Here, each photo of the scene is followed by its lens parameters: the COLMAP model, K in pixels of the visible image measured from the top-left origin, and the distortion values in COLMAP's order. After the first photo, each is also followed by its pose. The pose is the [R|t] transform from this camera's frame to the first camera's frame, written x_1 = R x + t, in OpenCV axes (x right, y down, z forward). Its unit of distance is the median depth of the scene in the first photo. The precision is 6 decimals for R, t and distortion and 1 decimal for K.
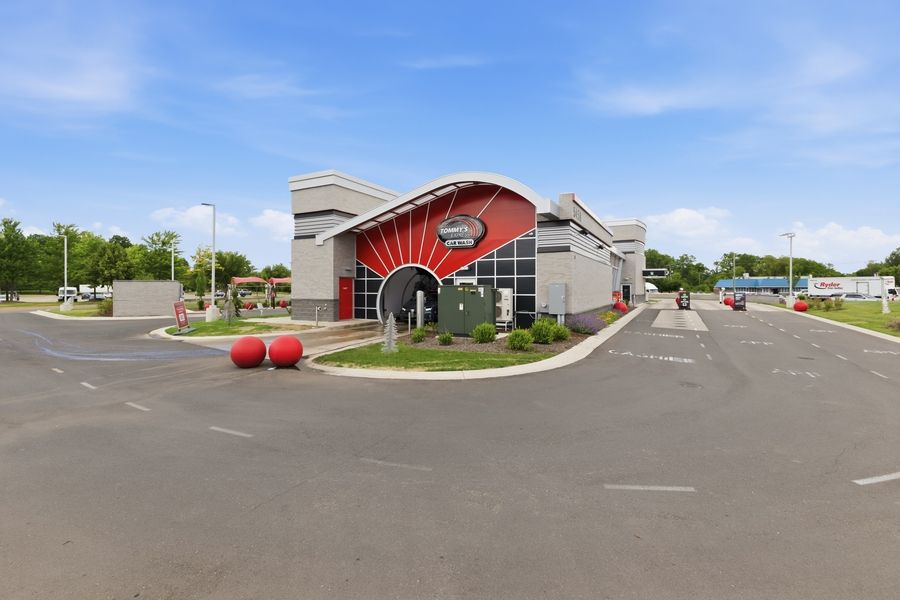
lens RADIAL K [[414.3, 0, 449.0], [0, 414.3, 286.6], [0, 0, 1]] dist [-0.000025, 0.000015]
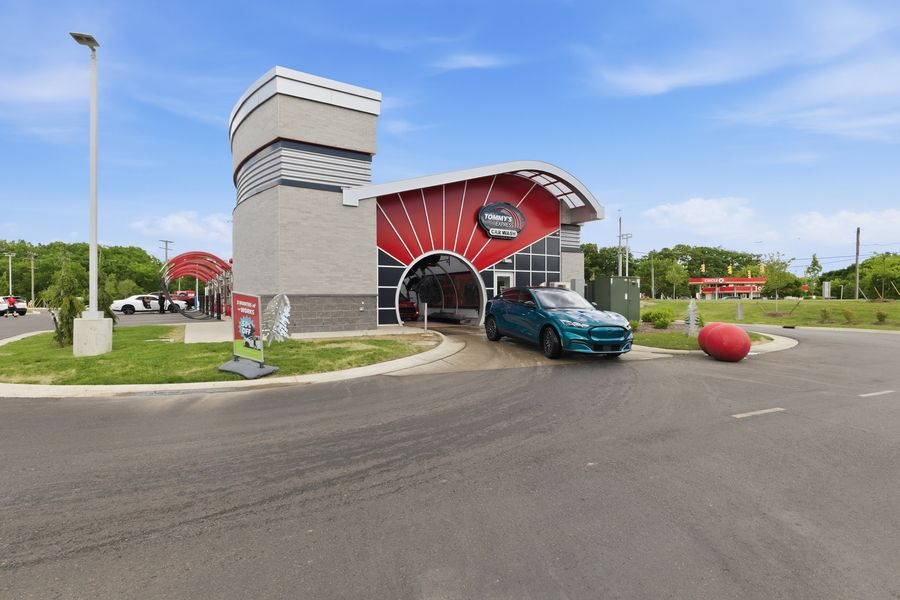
lens RADIAL K [[451.4, 0, 450.0], [0, 451.4, 300.0], [0, 0, 1]] dist [0.001699, 0.000443]
pose [[0.504791, -0.004198, 0.863231, -0.868048], [-0.001257, 0.999984, 0.005598, 0.037087], [-0.863240, -0.003911, 0.504778, 0.572764]]
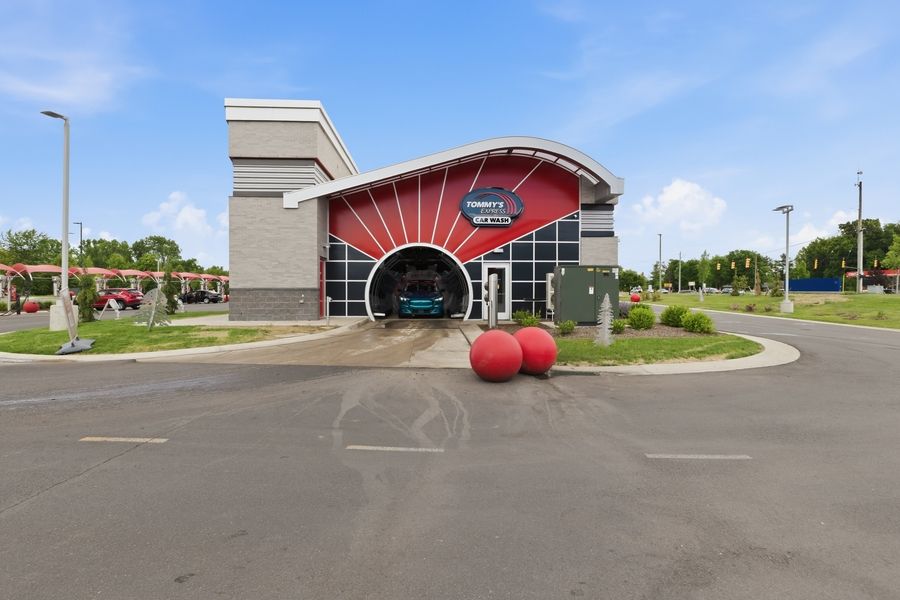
lens RADIAL K [[440.3, 0, 448.5], [0, 440.3, 292.7], [0, 0, 1]] dist [-0.000810, 0.000161]
pose [[0.857370, -0.002153, 0.514696, -0.493353], [-0.002819, 0.999957, 0.008878, 0.032928], [-0.514692, -0.009062, 0.857327, 0.265448]]
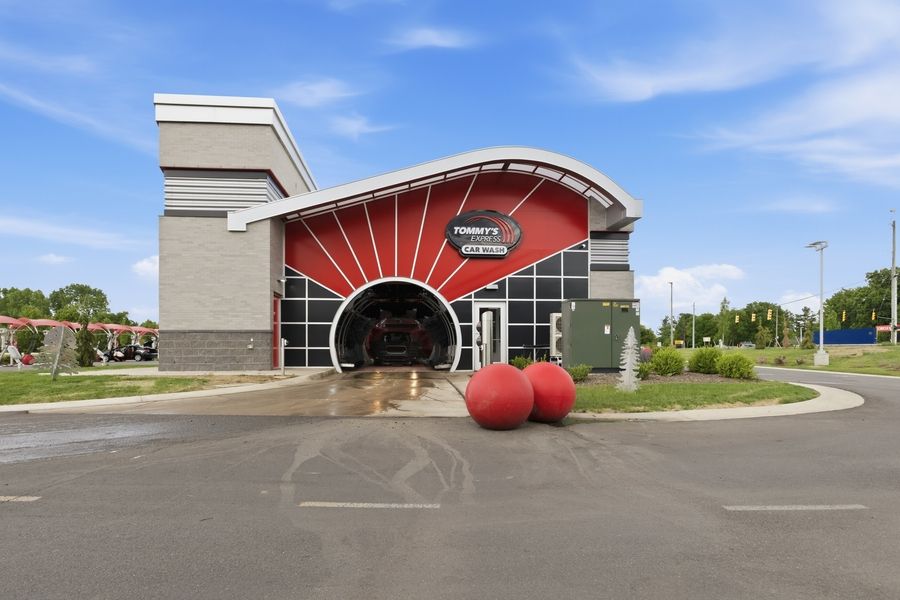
lens RADIAL K [[510.9, 0, 448.8], [0, 510.9, 349.4], [0, 0, 1]] dist [-0.008193, -0.002120]
pose [[0.835831, -0.000826, 0.548987, -0.478424], [-0.000782, 0.999996, 0.002695, 0.057357], [-0.548987, -0.002682, 0.835827, 0.302305]]
